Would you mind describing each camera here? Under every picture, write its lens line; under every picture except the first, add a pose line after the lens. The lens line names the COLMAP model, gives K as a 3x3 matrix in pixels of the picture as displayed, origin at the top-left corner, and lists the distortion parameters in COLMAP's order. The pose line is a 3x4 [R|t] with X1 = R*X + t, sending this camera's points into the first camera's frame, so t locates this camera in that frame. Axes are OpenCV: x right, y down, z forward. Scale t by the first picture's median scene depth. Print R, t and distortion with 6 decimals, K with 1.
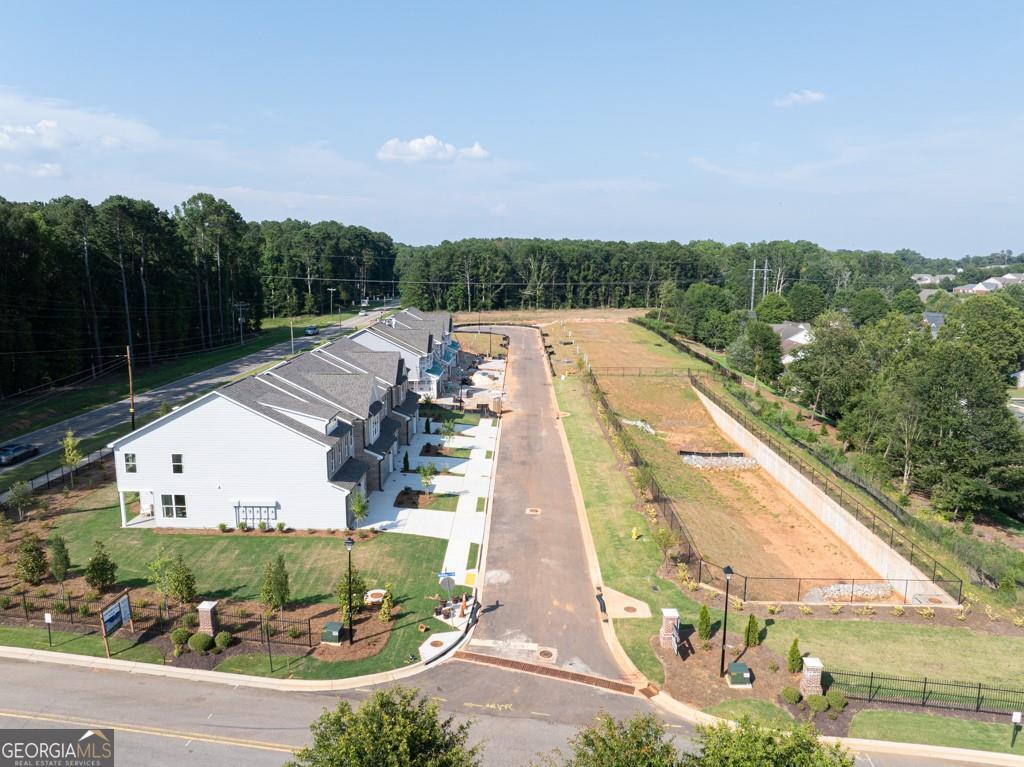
lens RADIAL K [[730.5, 0, 512.0], [0, 730.5, 383.5], [0, 0, 1]] dist [-0.053994, 0.029413]
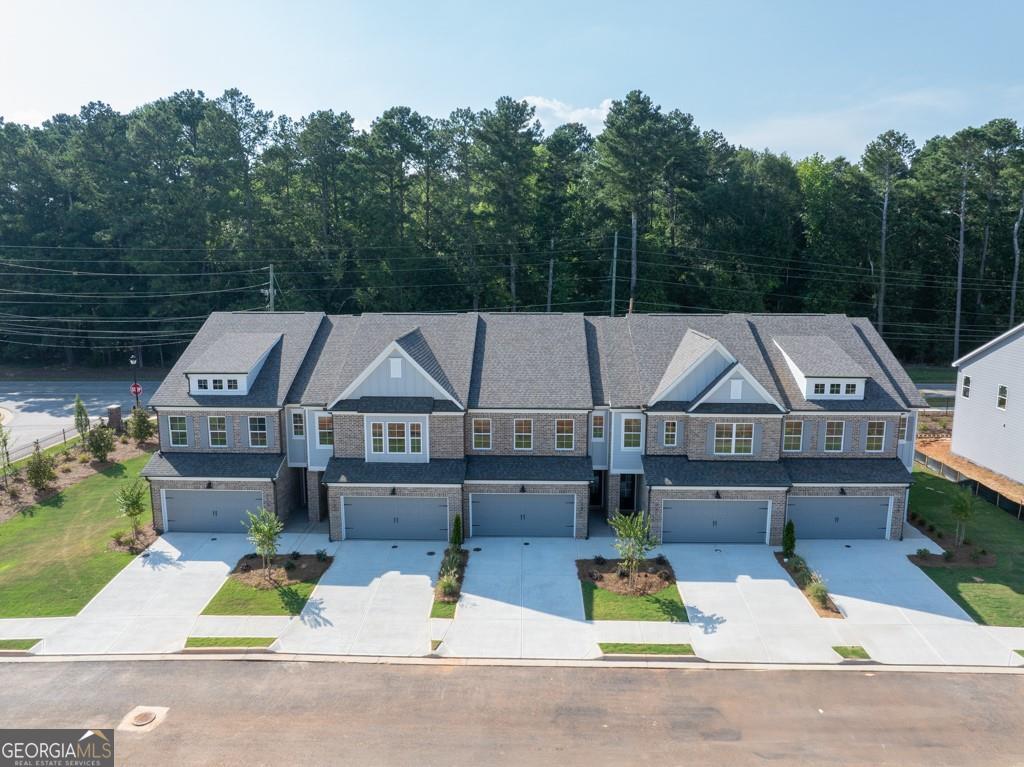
lens RADIAL K [[730.5, 0, 512.0], [0, 730.5, 383.5], [0, 0, 1]] dist [-0.053994, 0.029413]
pose [[-0.027830, 0.159736, -0.986767, 0.101198], [-0.168265, 0.972315, 0.162142, -0.024763], [0.985349, 0.170551, -0.000182, 0.319081]]
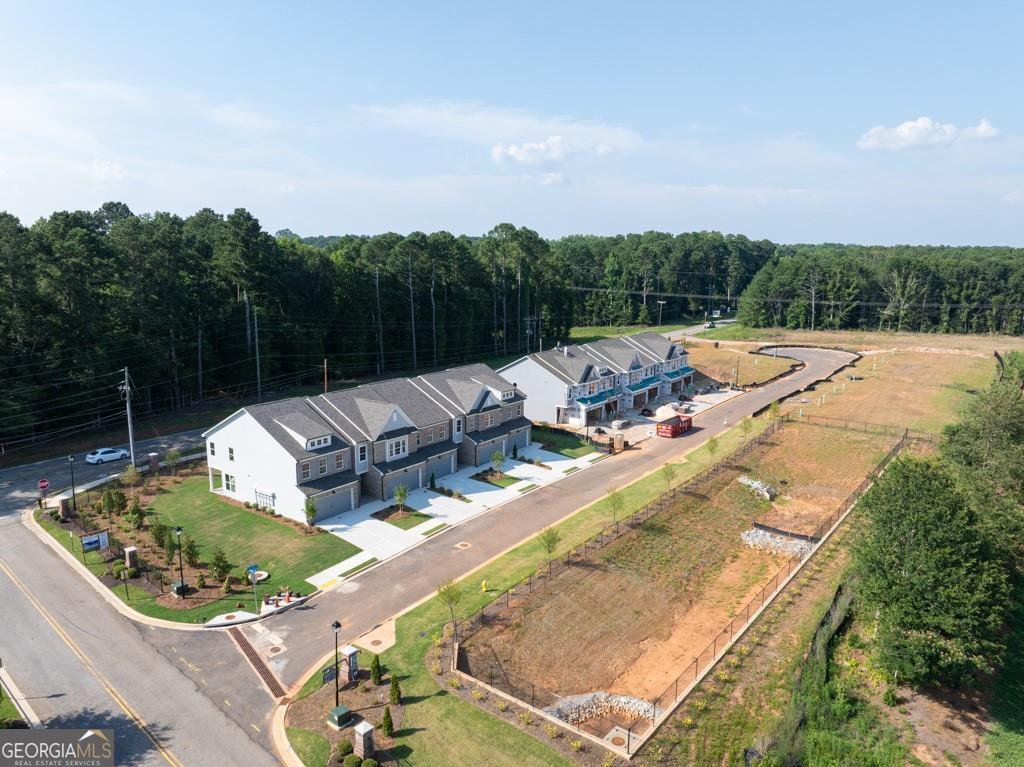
lens RADIAL K [[730.5, 0, 512.0], [0, 730.5, 383.5], [0, 0, 1]] dist [-0.053994, 0.029413]
pose [[0.805356, 0.100478, -0.584214, 0.197226], [-0.095775, 0.994637, 0.039037, -0.033742], [0.585003, 0.024515, 0.810660, 0.036184]]
